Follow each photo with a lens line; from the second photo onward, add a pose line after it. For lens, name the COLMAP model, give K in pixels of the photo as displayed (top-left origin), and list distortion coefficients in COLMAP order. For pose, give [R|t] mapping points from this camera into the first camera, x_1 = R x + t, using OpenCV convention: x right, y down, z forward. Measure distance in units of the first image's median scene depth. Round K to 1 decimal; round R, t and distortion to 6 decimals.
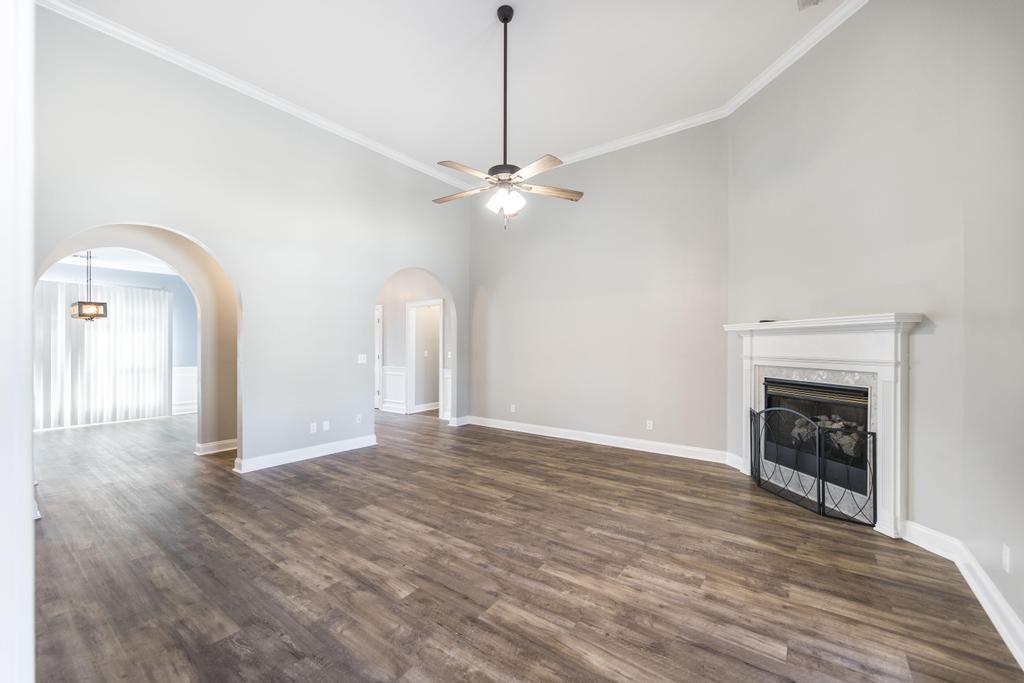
lens RADIAL K [[416.5, 0, 499.0], [0, 416.5, 348.3], [0, 0, 1]] dist [-0.001681, 0.000084]
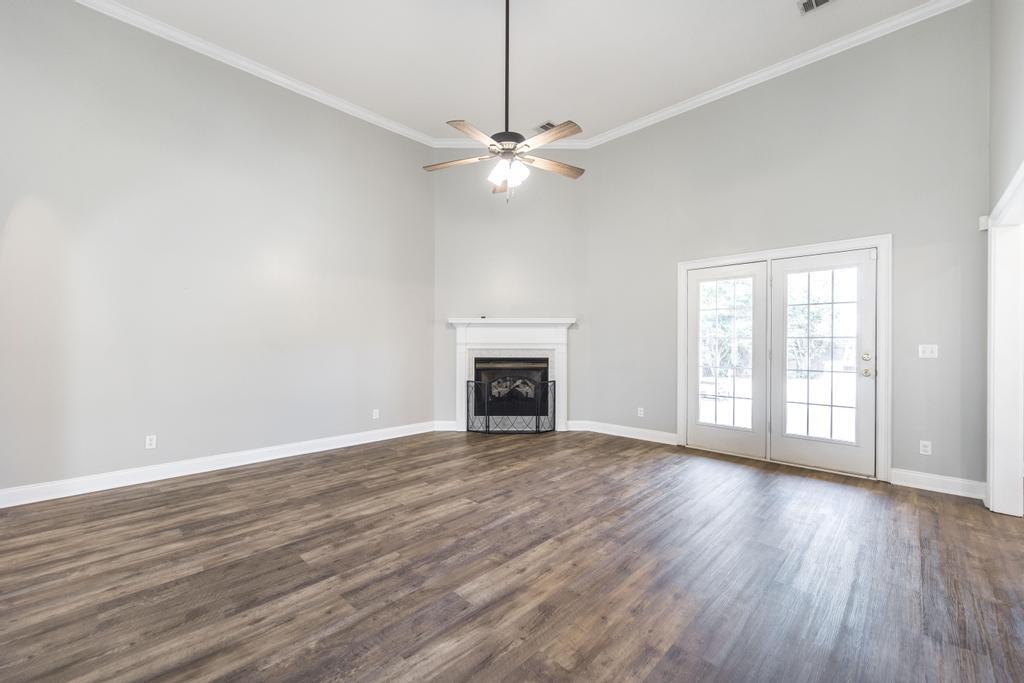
lens RADIAL K [[416.5, 0, 513.8], [0, 416.5, 344.9], [0, 0, 1]] dist [-0.001681, 0.000084]
pose [[0.113101, -0.006502, 0.993562, -0.869300], [0.006143, 0.999964, 0.005844, 0.023887], [-0.993565, 0.005442, 0.113136, 0.835626]]
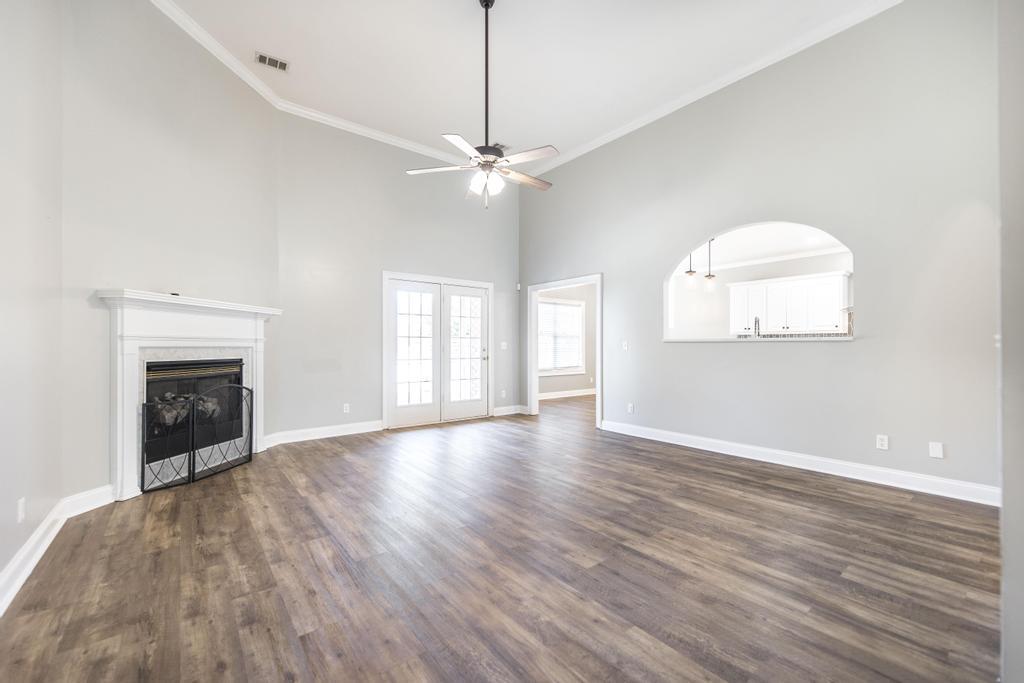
lens RADIAL K [[416.5, 0, 504.1], [0, 416.5, 341.6], [0, 0, 1]] dist [-0.001681, 0.000084]
pose [[-0.968334, 0.000526, 0.249658, -0.268421], [-0.000479, 0.999992, -0.003964, 0.039691], [-0.249658, -0.003958, -0.968326, 1.887233]]
